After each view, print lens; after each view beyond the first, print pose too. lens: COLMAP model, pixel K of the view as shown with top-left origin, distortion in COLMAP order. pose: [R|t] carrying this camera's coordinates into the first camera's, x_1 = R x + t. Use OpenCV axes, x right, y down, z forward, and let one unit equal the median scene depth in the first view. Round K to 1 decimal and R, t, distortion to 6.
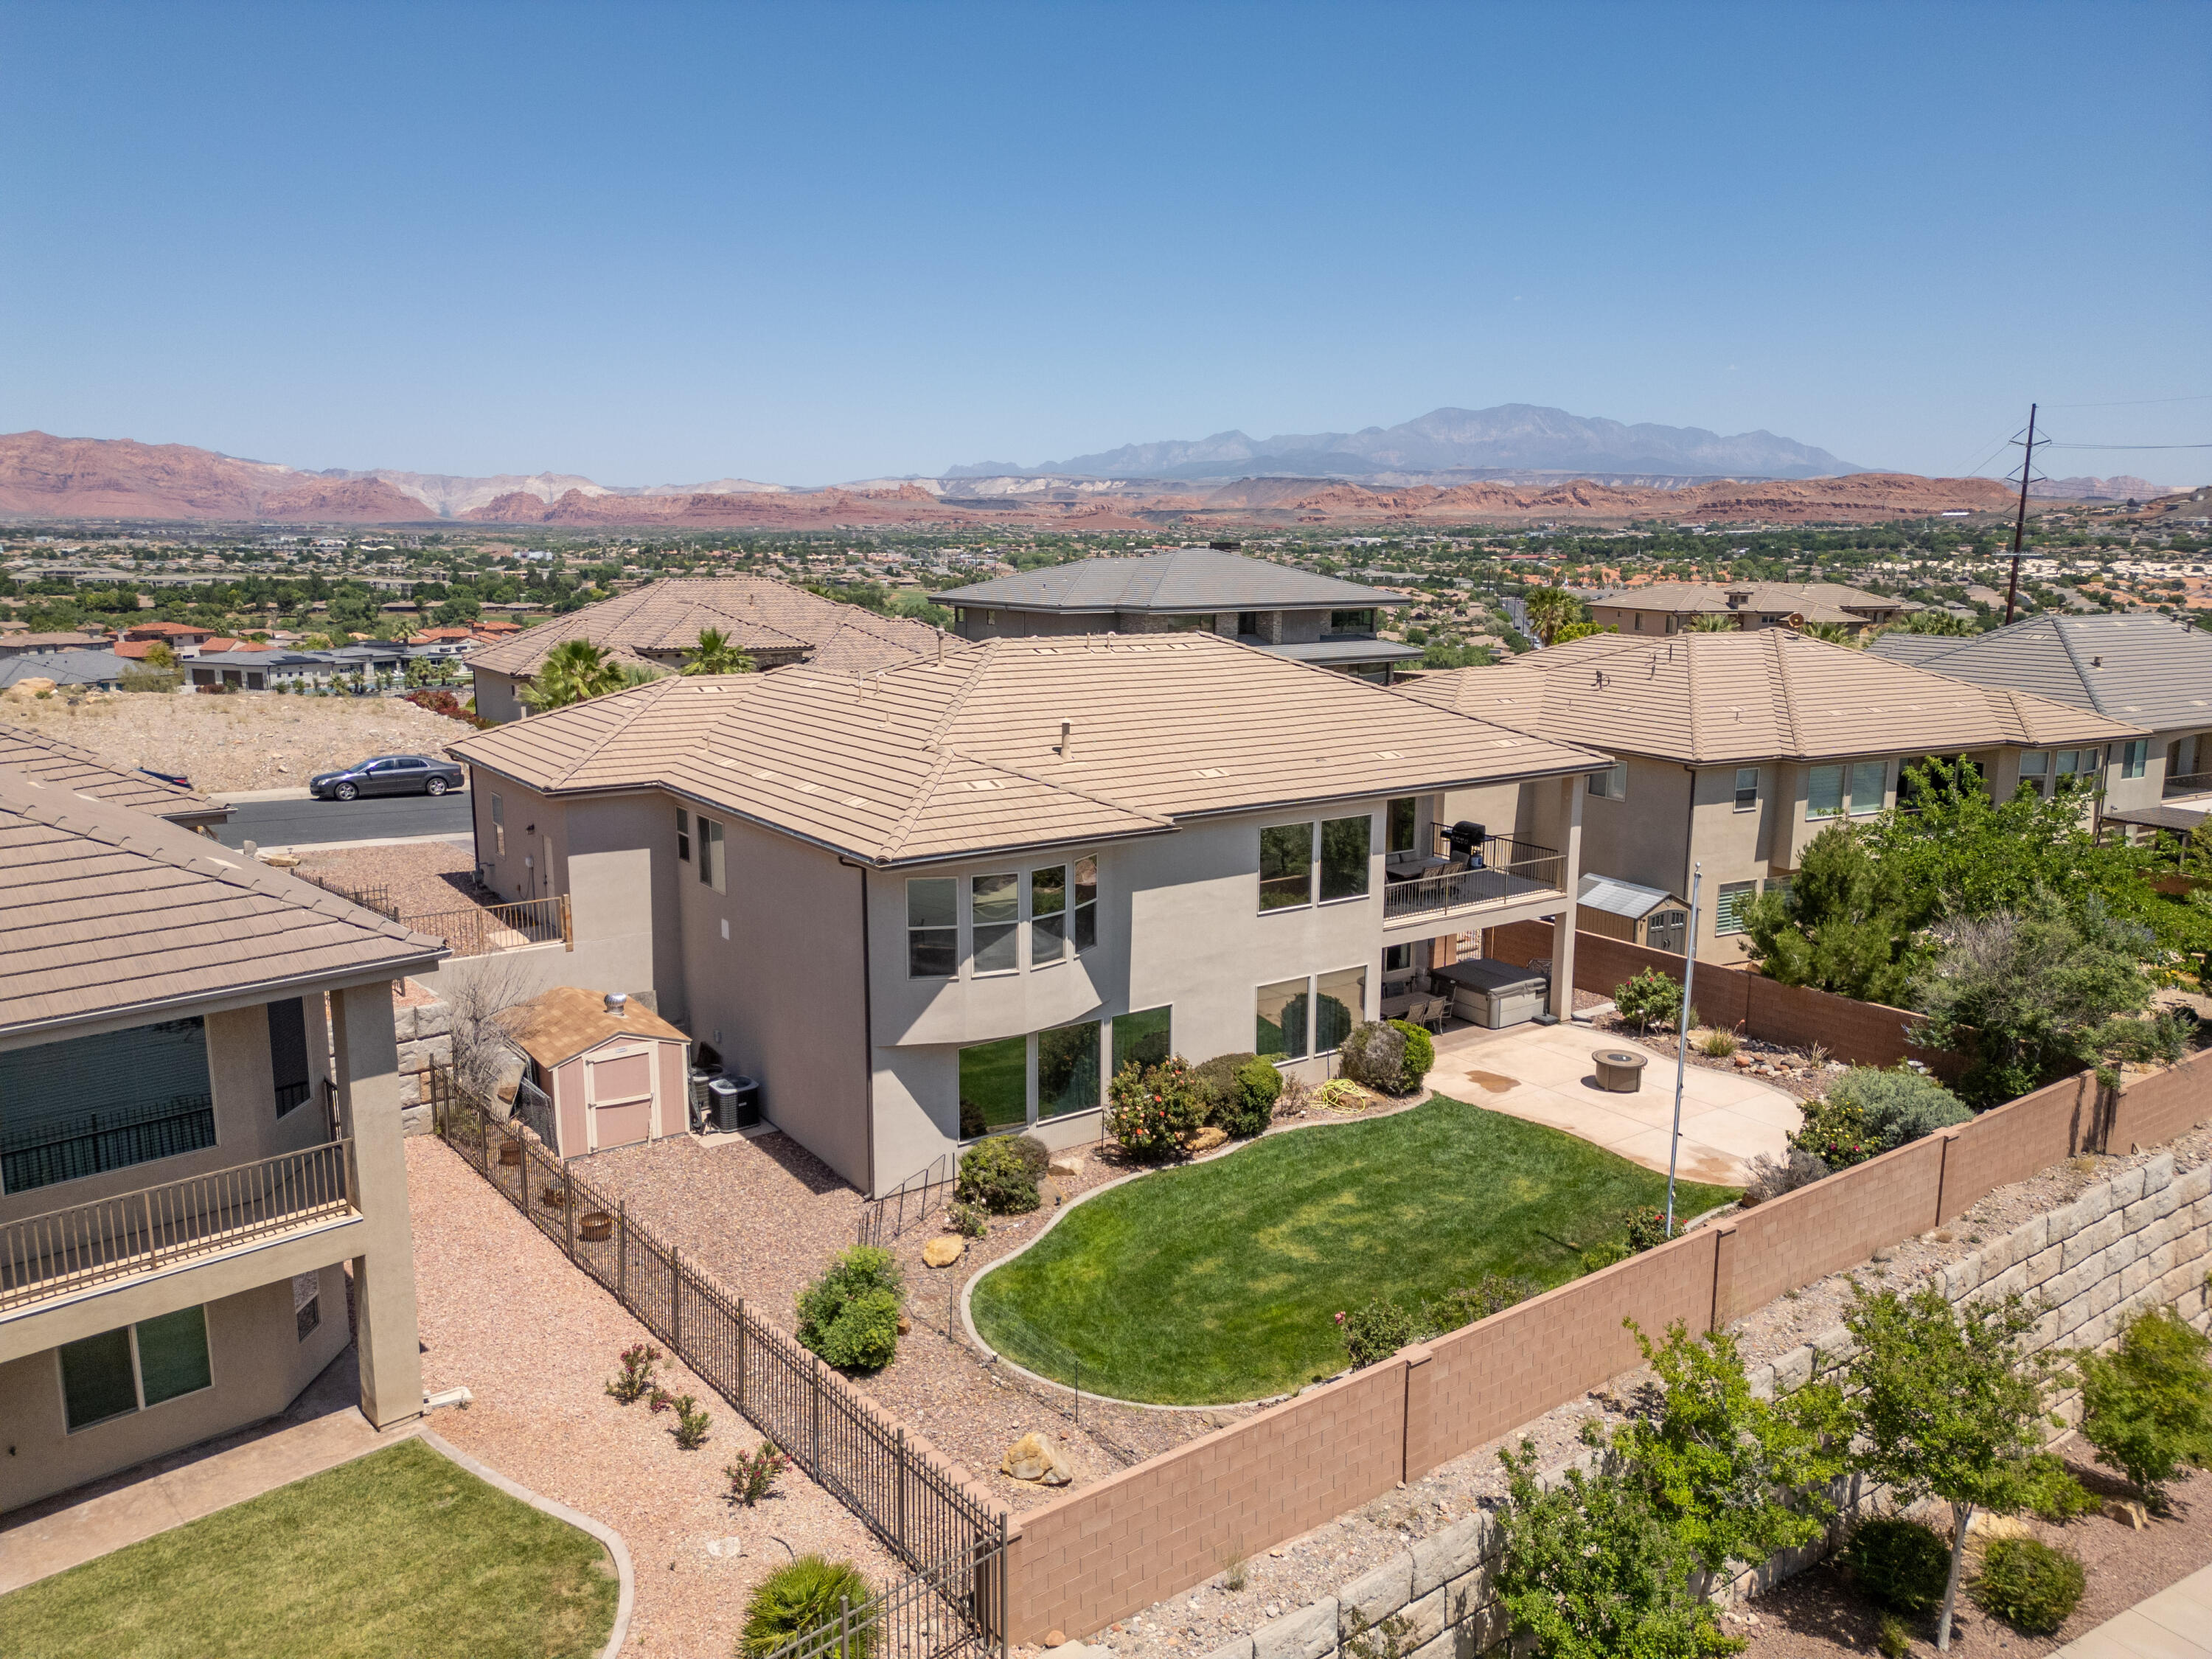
lens RADIAL K [[1554.4, 0, 1106.6], [0, 1554.4, 832.0], [0, 0, 1]] dist [0.073876, -0.070365]
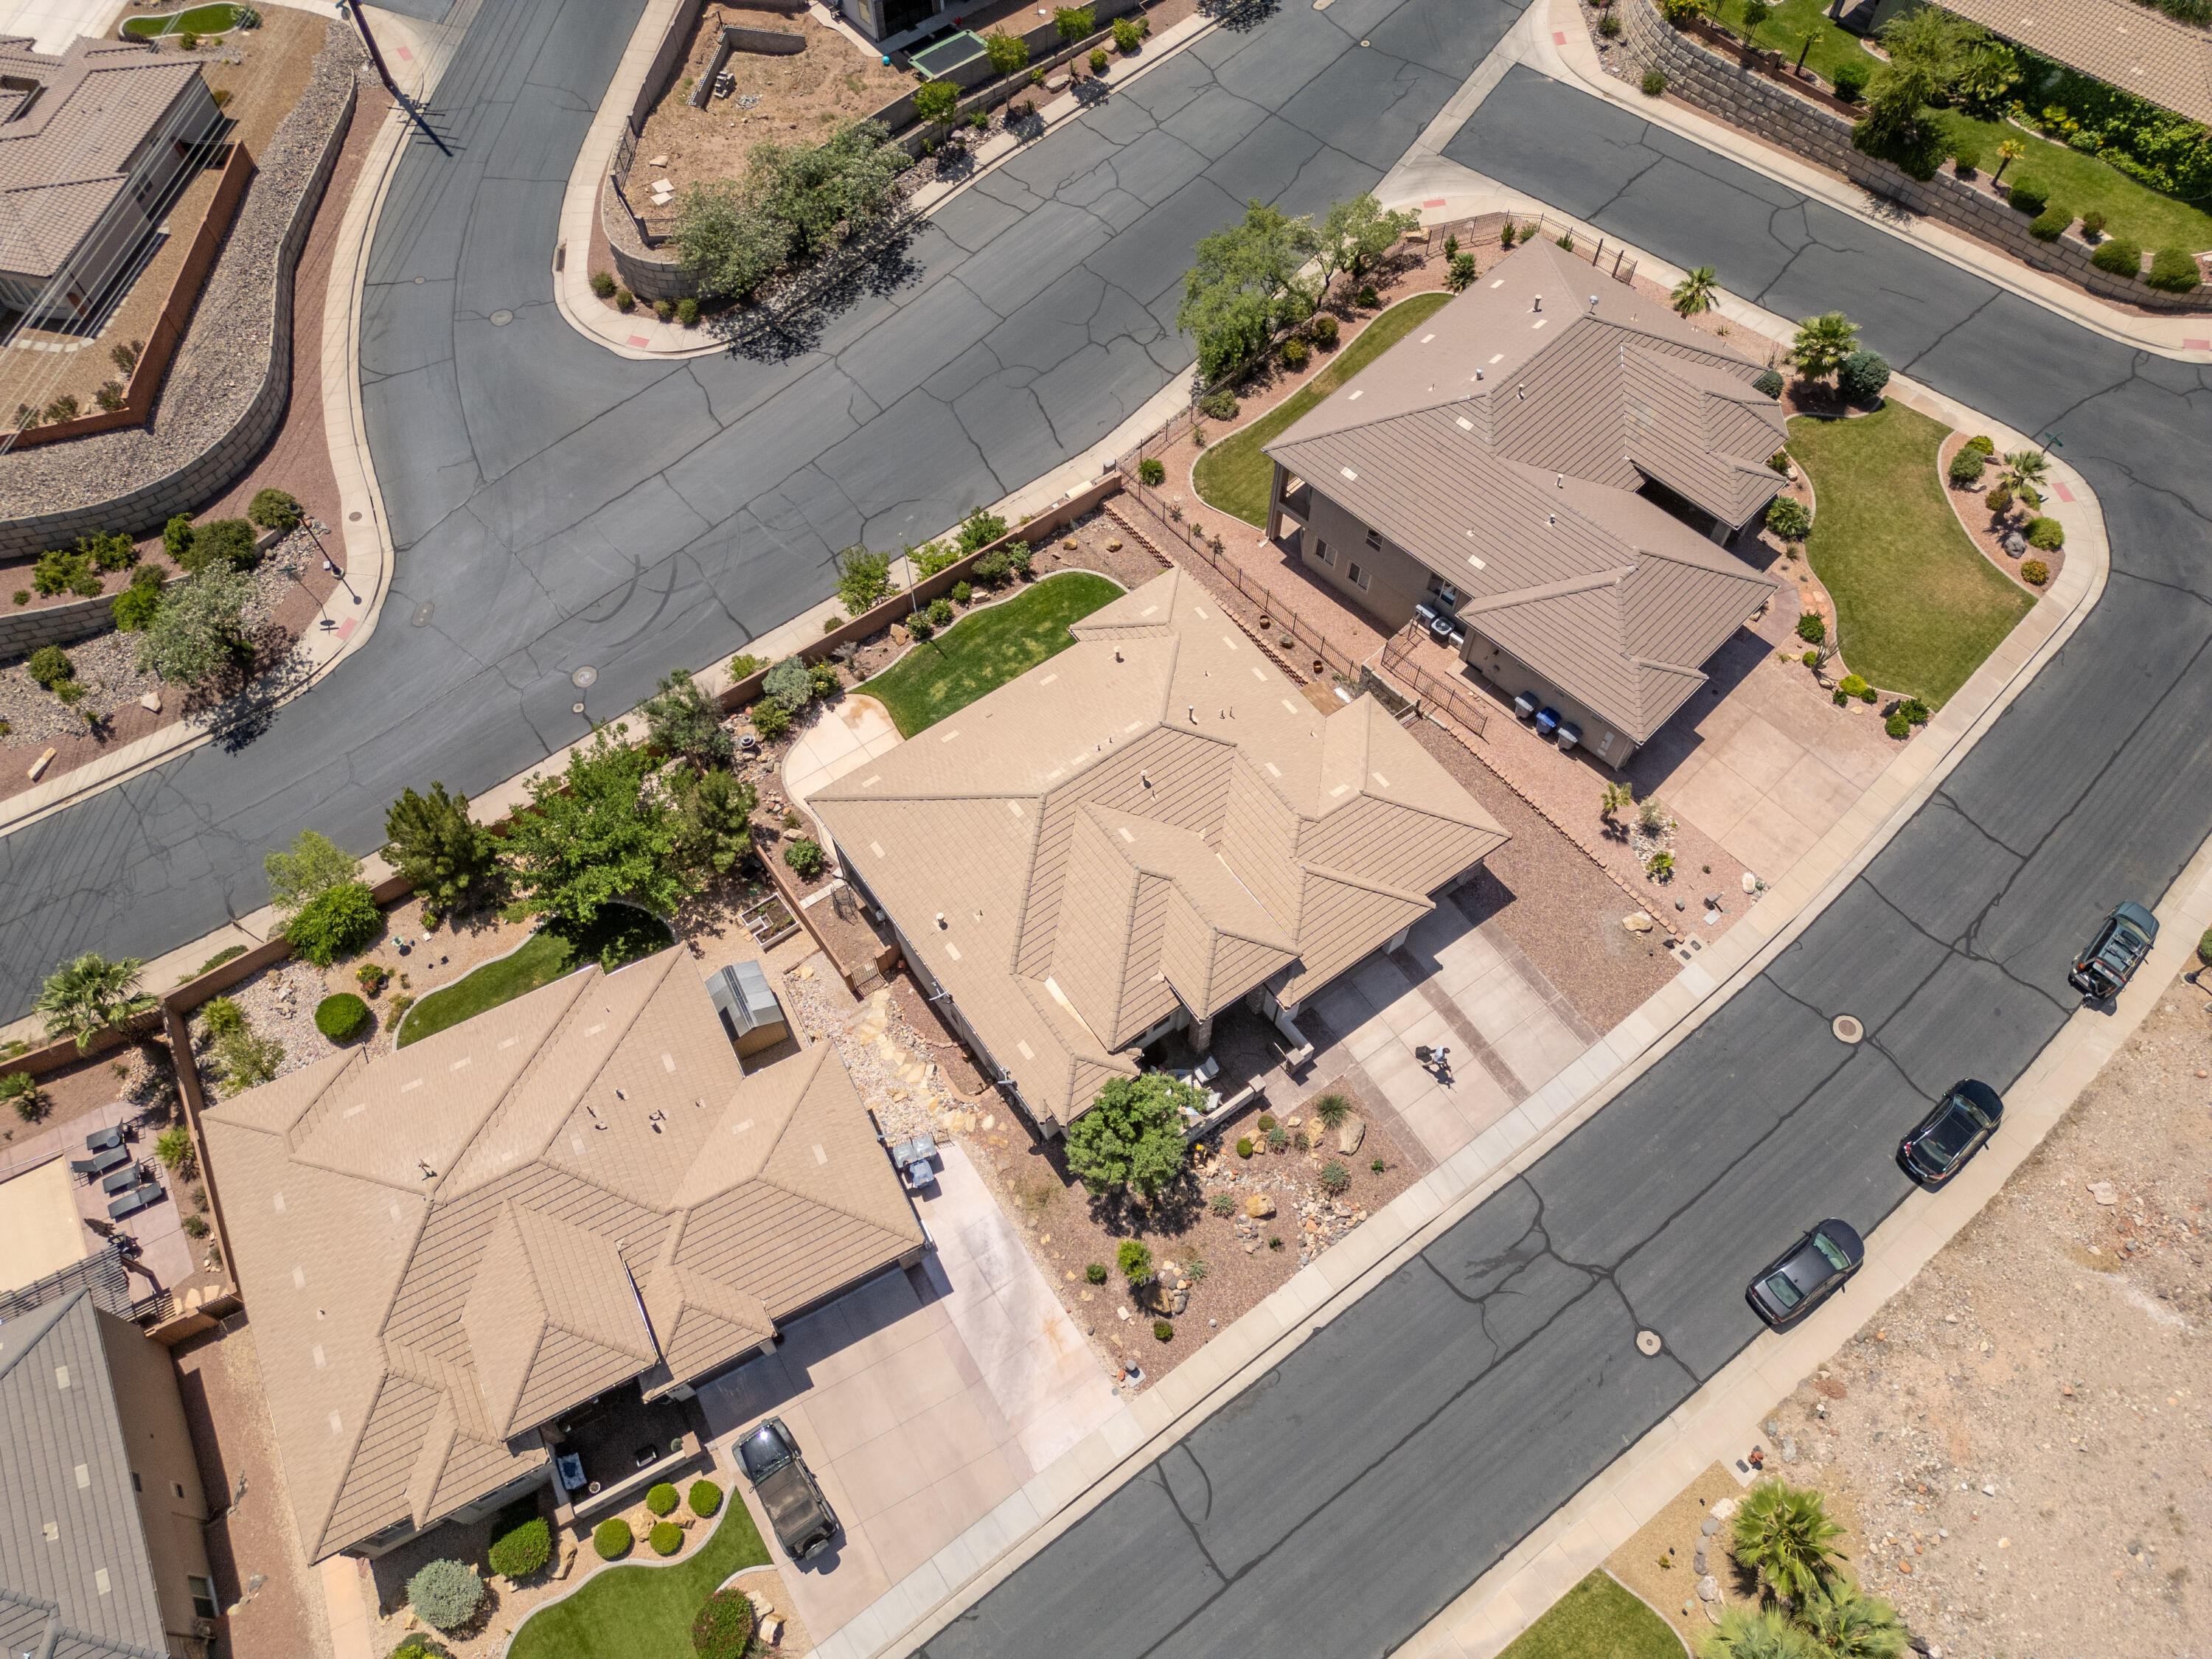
lens RADIAL K [[1554.4, 0, 1106.8], [0, 1554.4, 825.5], [0, 0, 1]] dist [0.073876, -0.070365]
pose [[-0.999952, 0.007141, -0.006780, 0.004495], [-0.003909, 0.344040, 0.938947, -2.345401], [0.009038, 0.938928, -0.343996, 2.304827]]
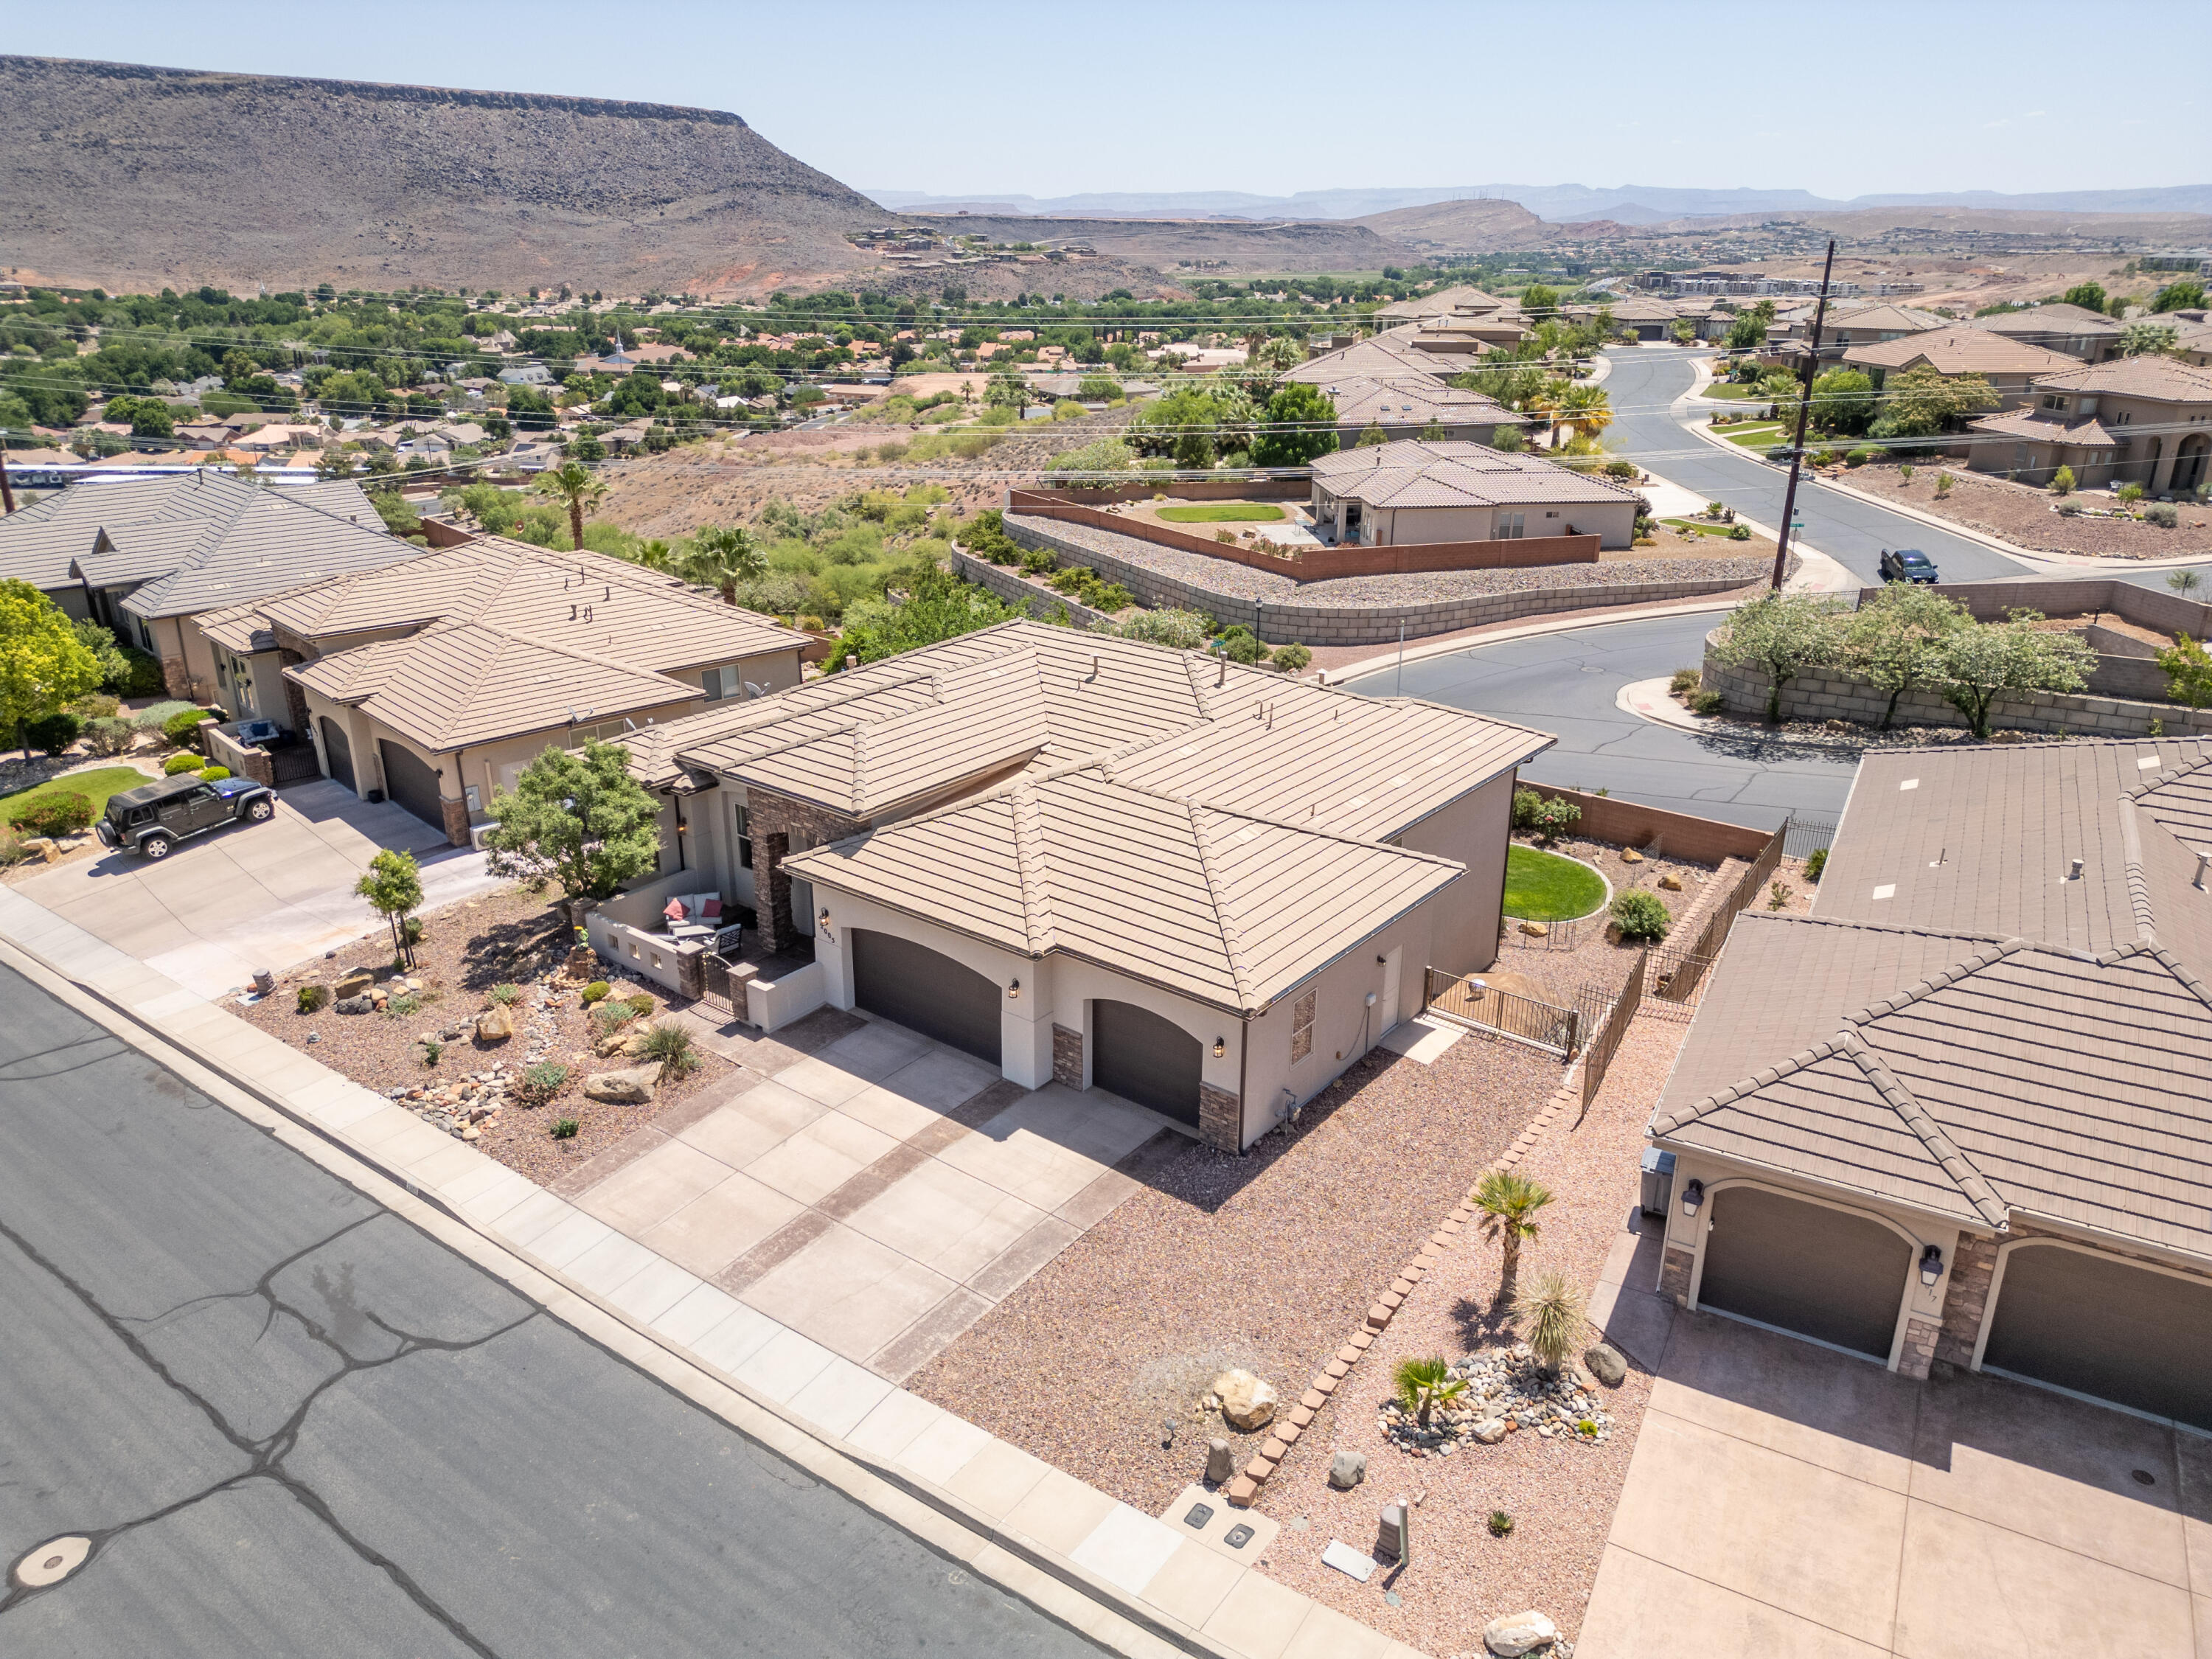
lens RADIAL K [[1554.4, 0, 1103.7], [0, 1554.4, 821.7], [0, 0, 1]] dist [0.073876, -0.070365]
pose [[-0.285780, -0.343604, 0.894576, -1.530718], [0.168759, 0.900873, 0.399934, -0.652145], [-0.943319, 0.265261, -0.199466, 1.774885]]
